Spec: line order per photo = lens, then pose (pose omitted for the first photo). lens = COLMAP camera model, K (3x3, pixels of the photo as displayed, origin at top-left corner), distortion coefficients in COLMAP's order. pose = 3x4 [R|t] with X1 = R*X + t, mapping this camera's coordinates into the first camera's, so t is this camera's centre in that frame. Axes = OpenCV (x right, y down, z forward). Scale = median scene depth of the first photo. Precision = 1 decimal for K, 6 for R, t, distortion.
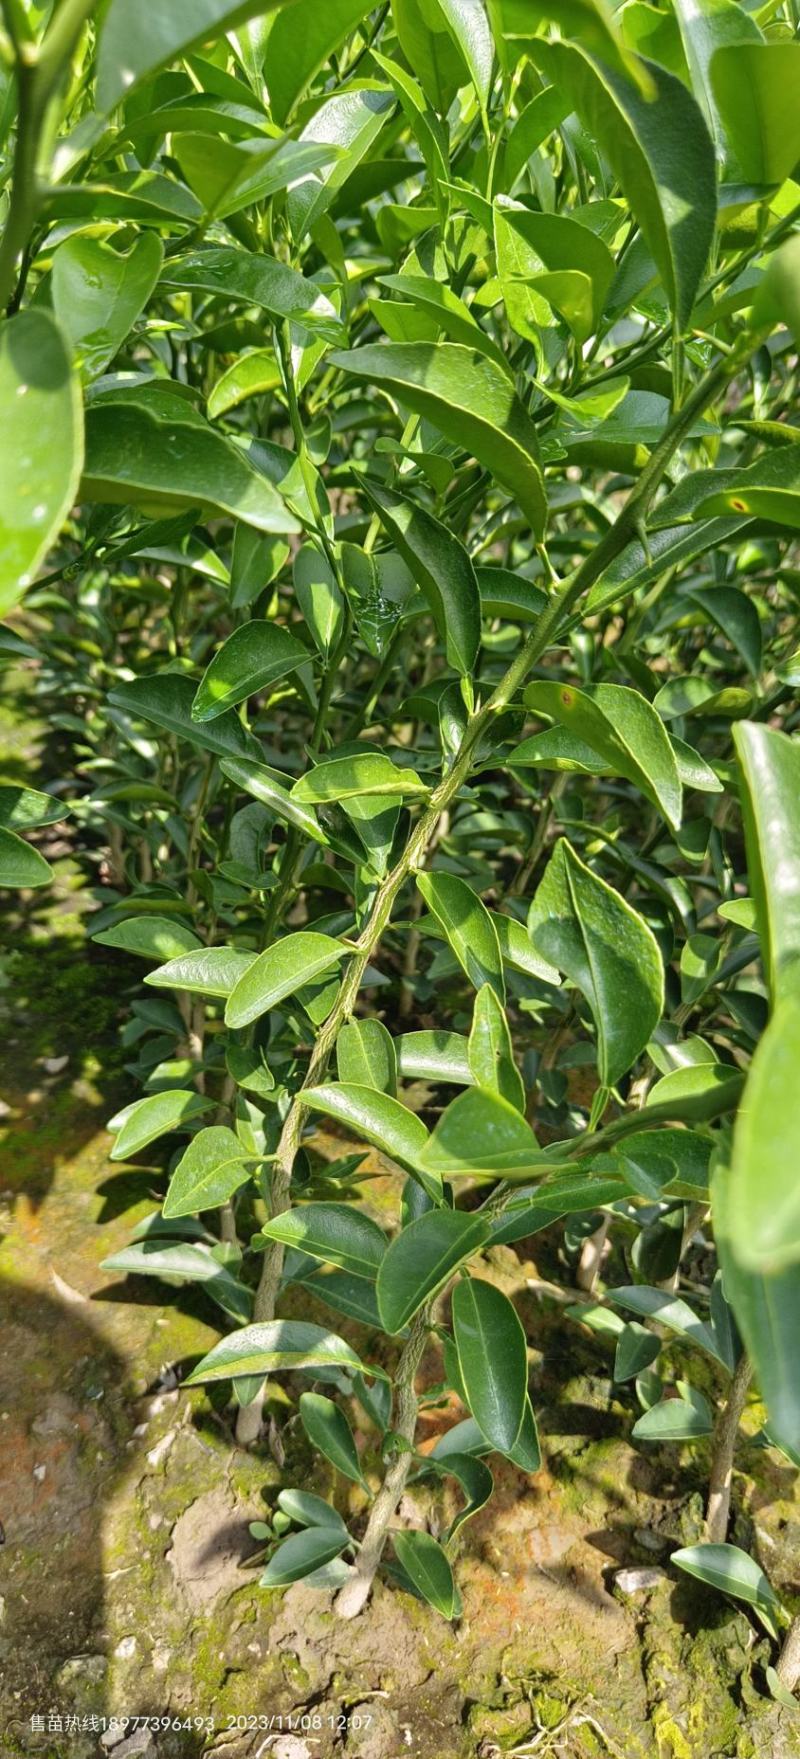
lens RADIAL K [[1358.3, 0, 400.6], [0, 1358.3, 888.2], [0, 0, 1]] dist [0.030362, -0.013027]
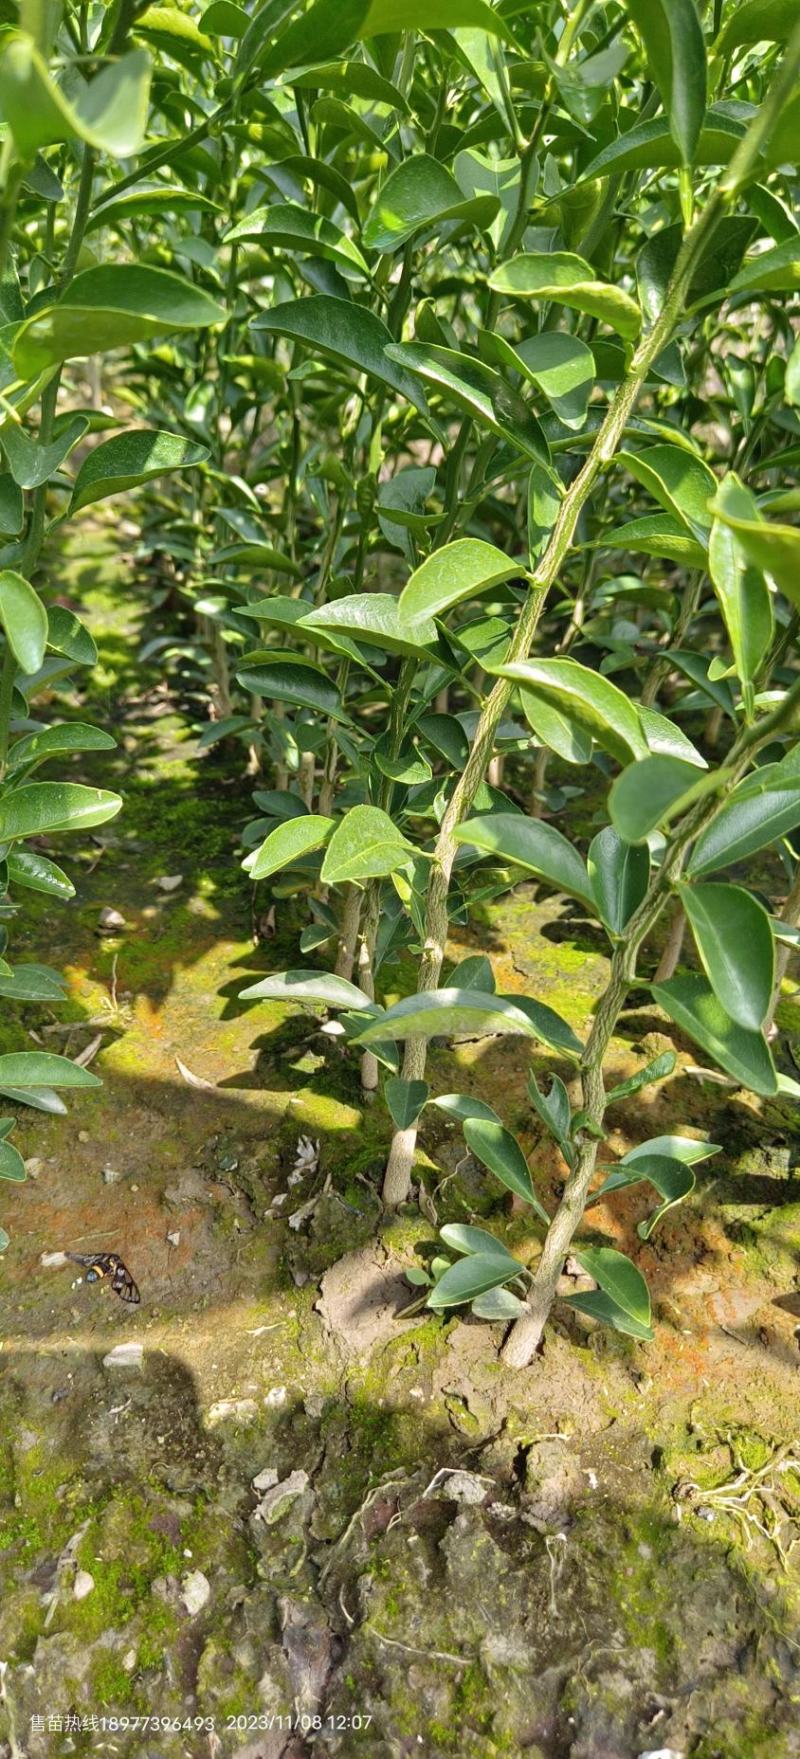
lens RADIAL K [[1358.3, 0, 401.2], [0, 1358.3, 870.6], [0, 0, 1]] dist [0.030362, -0.013027]
pose [[0.998345, -0.009748, -0.056673, -0.057998], [0.009908, 0.999948, 0.002539, 0.190346], [0.056646, -0.003096, 0.998390, 0.086970]]
